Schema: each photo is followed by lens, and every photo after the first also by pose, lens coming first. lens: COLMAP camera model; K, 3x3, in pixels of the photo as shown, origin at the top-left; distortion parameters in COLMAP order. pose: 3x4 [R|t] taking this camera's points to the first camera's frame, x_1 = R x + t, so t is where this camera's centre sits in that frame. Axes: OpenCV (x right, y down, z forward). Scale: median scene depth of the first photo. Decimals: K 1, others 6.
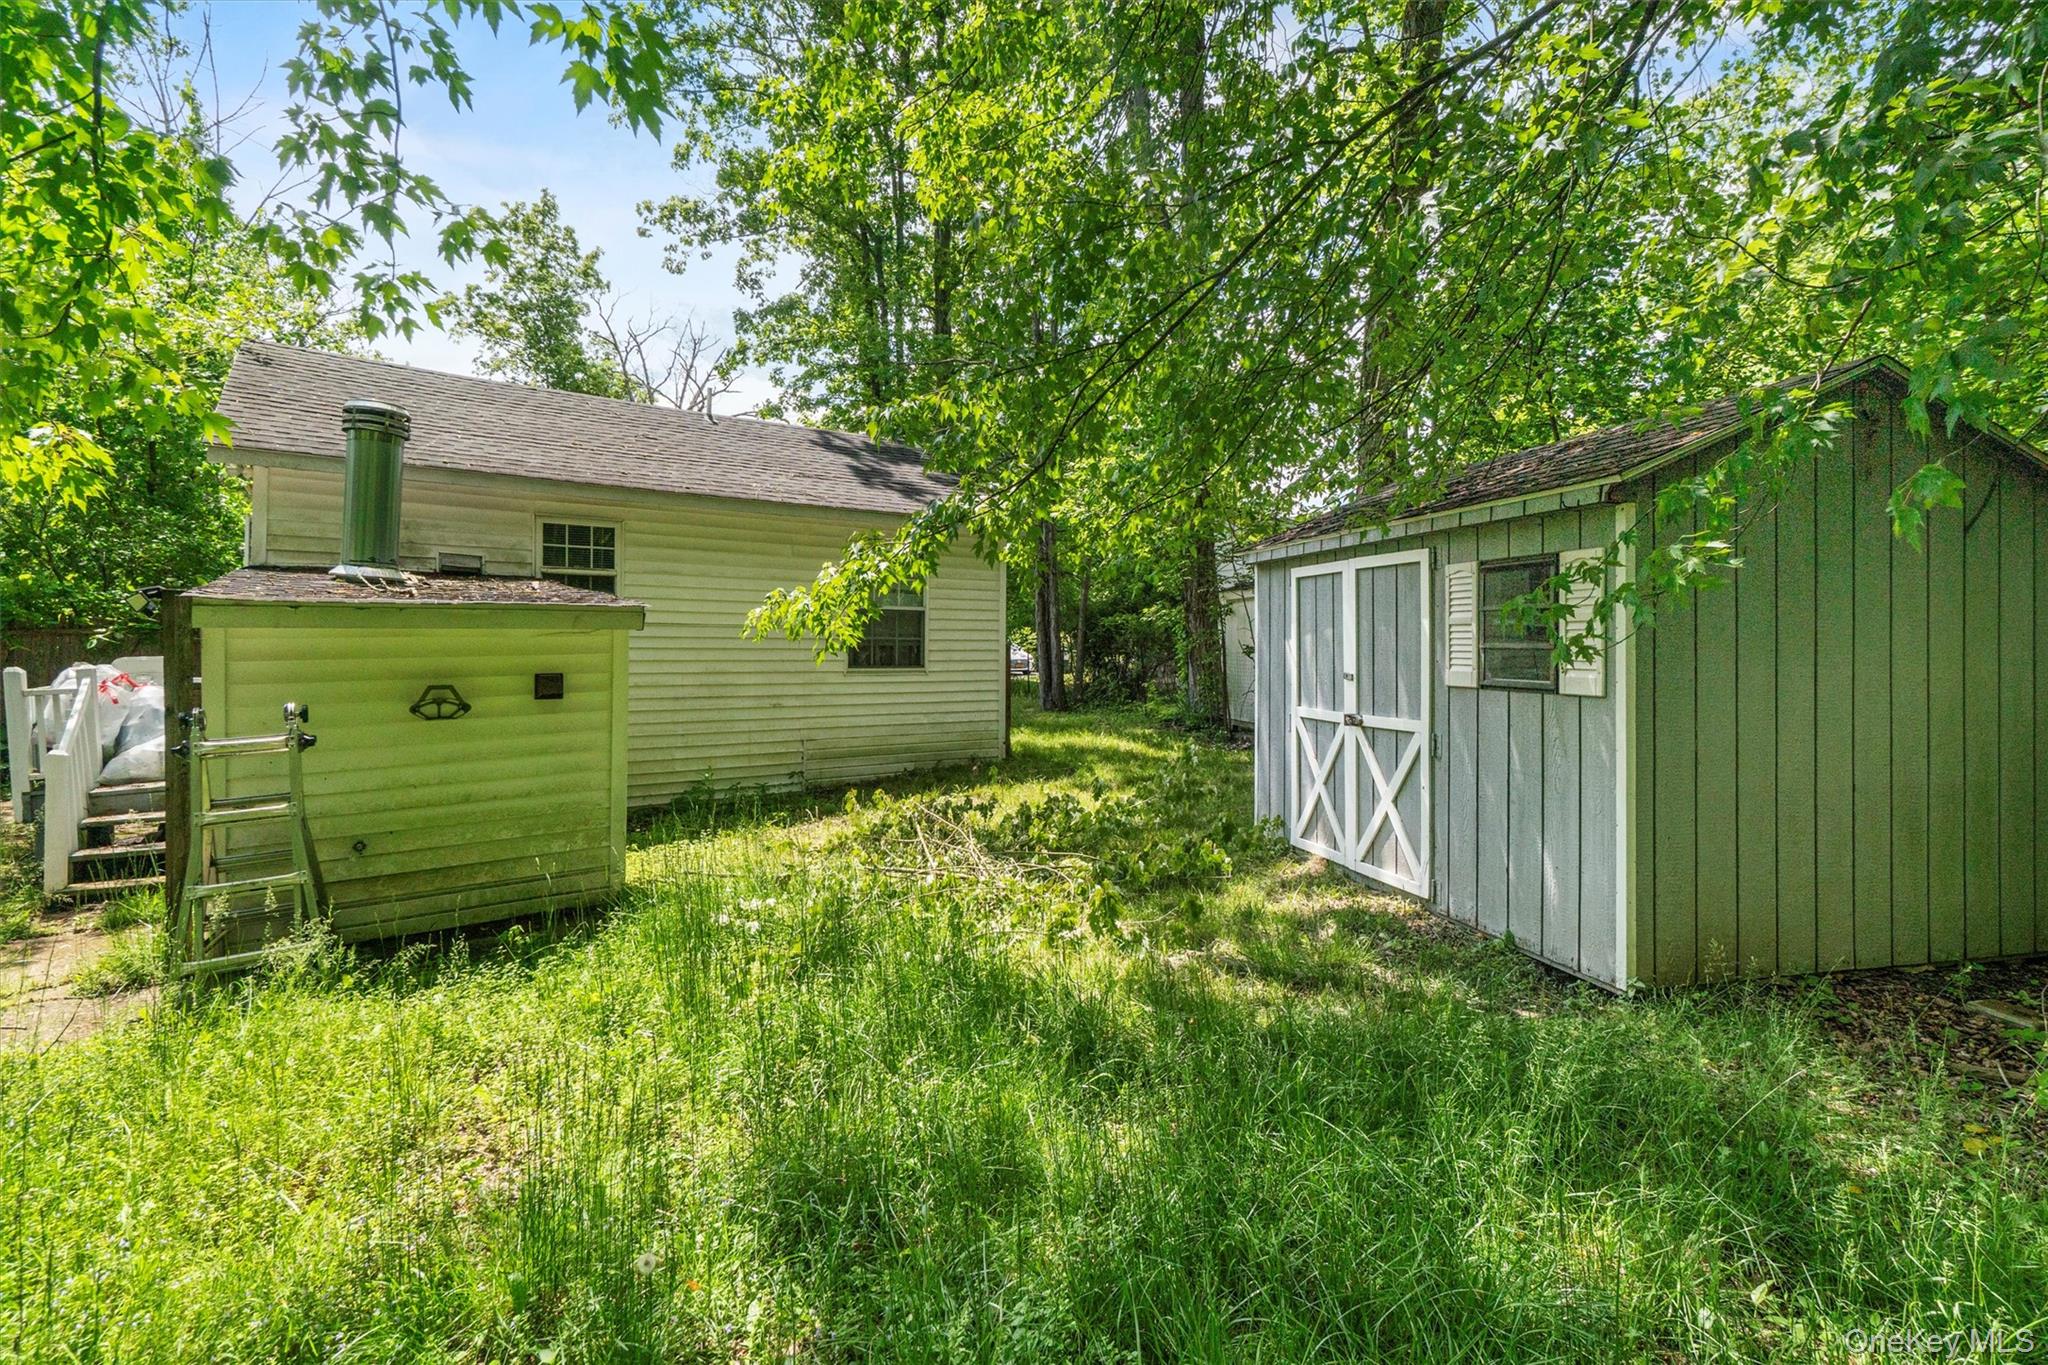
lens RADIAL K [[950.0, 0, 1025.5], [0, 950.0, 651.7], [0, 0, 1]] dist [-0.000751, -0.000172]
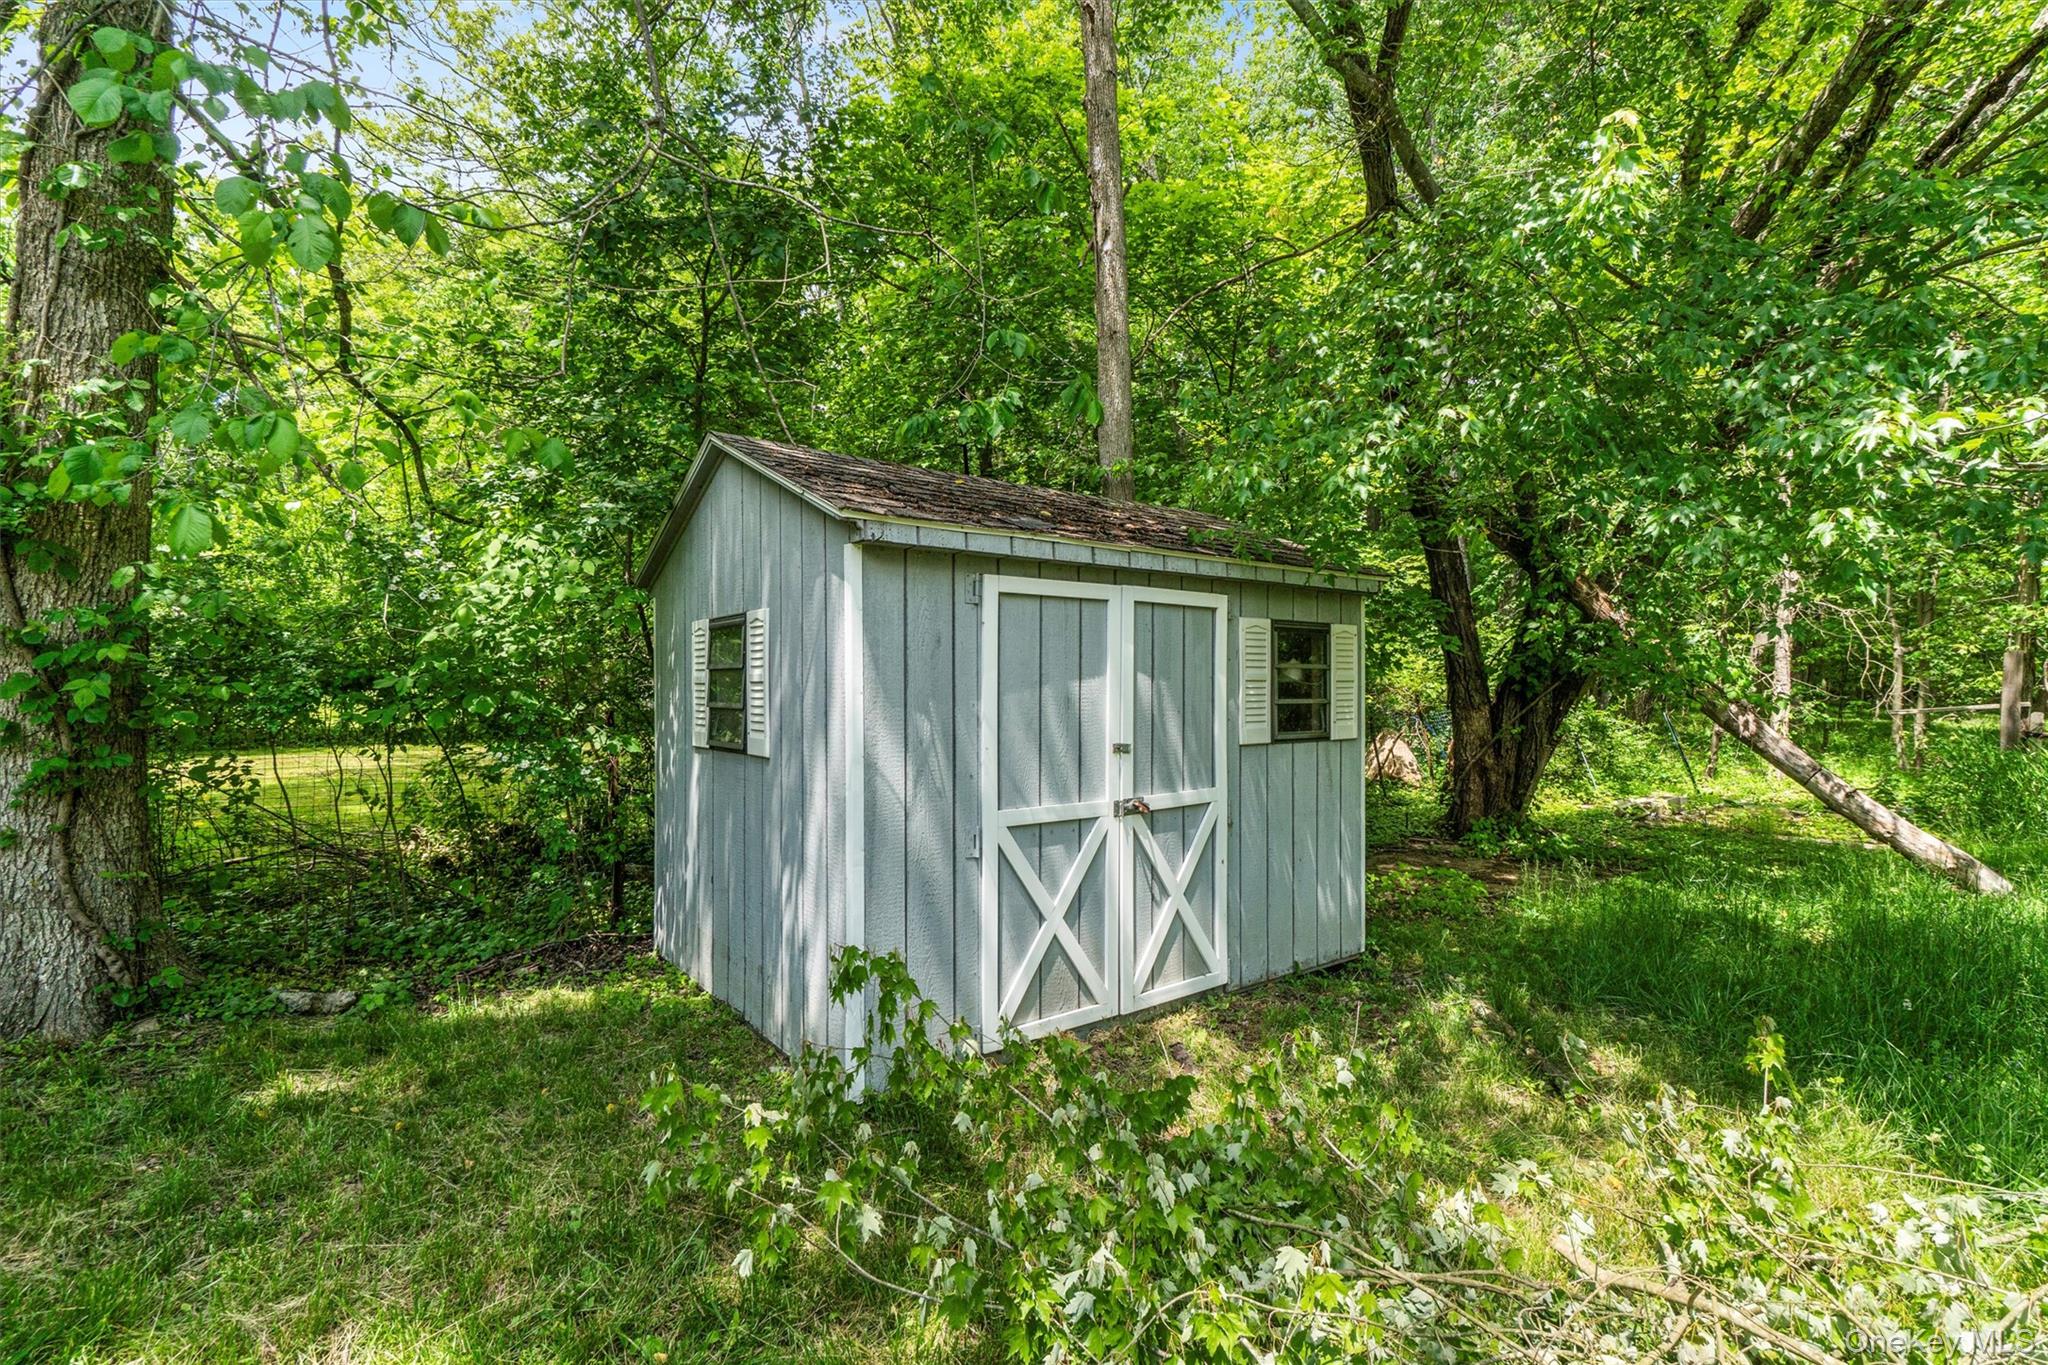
lens RADIAL K [[913.6, 0, 1024.0], [0, 913.6, 682.5], [0, 0, 1]] dist [0.000167, -0.000028]
pose [[-0.399142, -0.011254, 0.916820, -0.281609], [0.001662, 0.999914, 0.012997, -0.036066], [-0.916888, 0.006711, -0.399089, 1.453460]]
